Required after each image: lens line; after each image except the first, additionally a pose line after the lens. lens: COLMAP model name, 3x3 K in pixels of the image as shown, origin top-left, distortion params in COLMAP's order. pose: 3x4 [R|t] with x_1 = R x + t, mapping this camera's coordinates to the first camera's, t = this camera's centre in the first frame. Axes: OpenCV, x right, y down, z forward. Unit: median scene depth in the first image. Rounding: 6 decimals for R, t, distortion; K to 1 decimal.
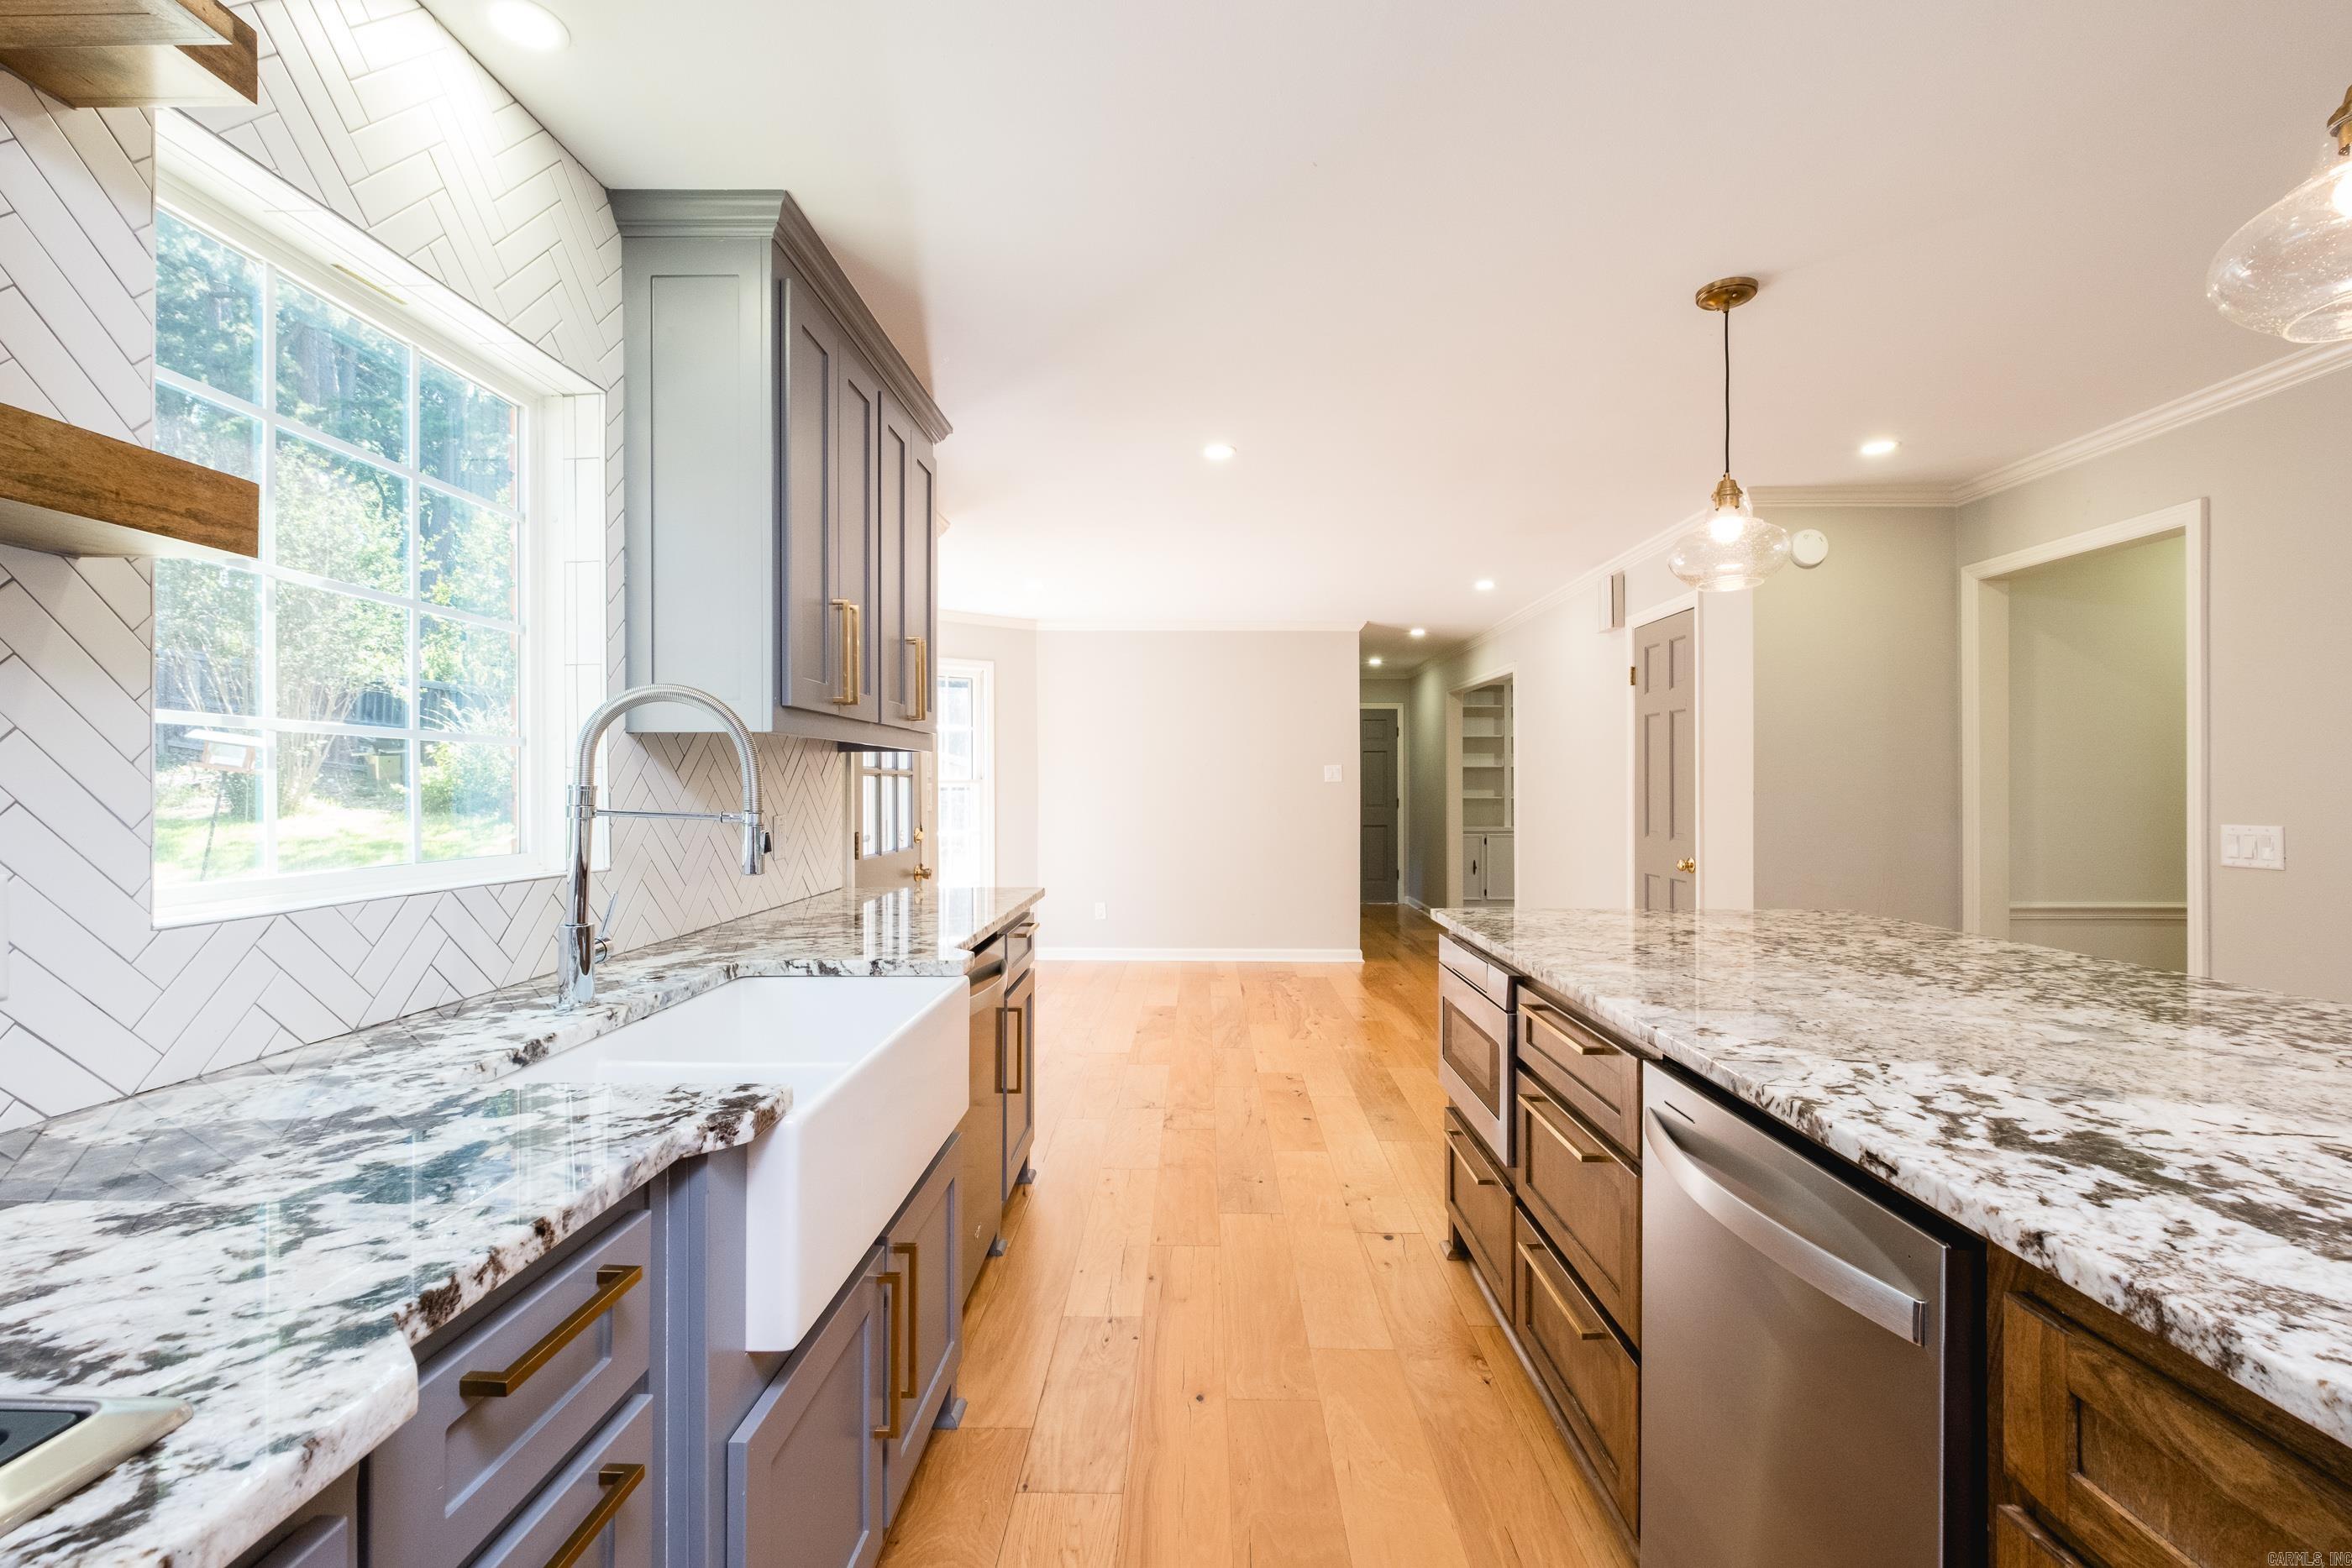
lens RADIAL K [[1023.1, 0, 1172.4], [0, 1023.1, 798.3], [0, 0, 1]] dist [0.001669, -0.000009]
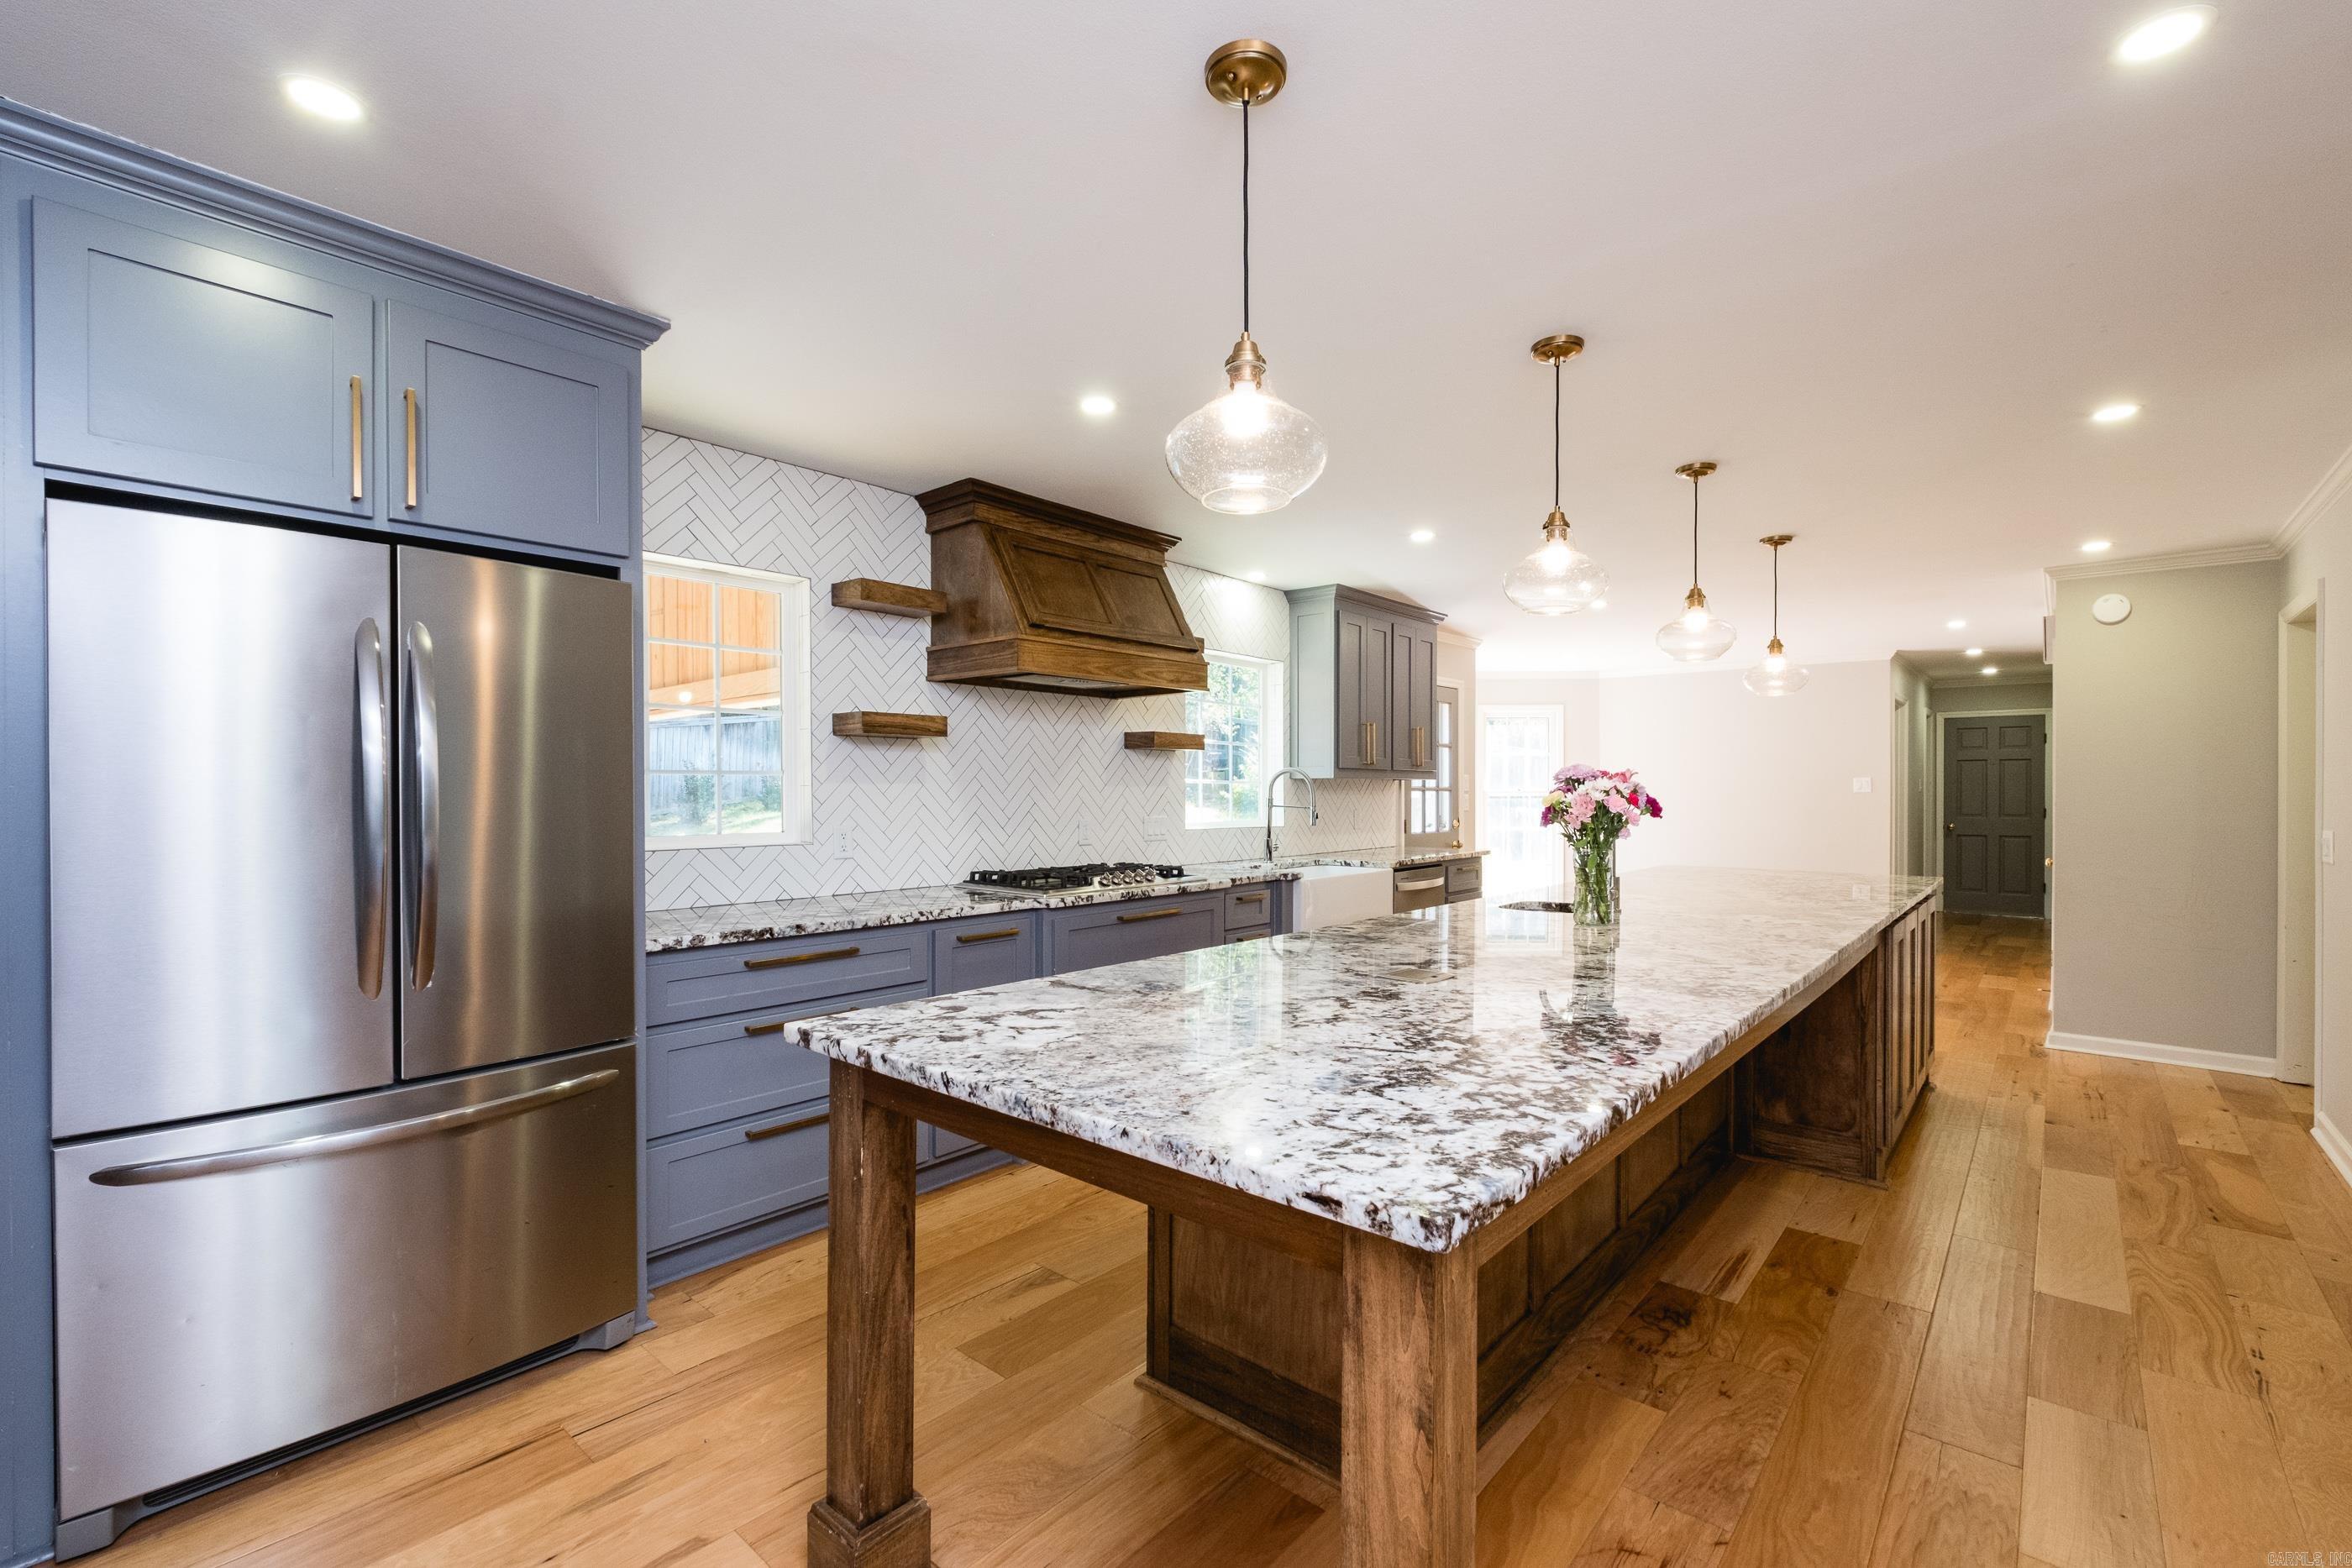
lens RADIAL K [[1023.1, 0, 1172.4], [0, 1023.1, 798.3], [0, 0, 1]] dist [0.001669, -0.000009]
pose [[0.774627, 0.003304, -0.632410, 0.437943], [-0.007000, 0.999970, -0.003349, 0.000966], [0.632380, 0.007021, 0.774627, -0.601756]]
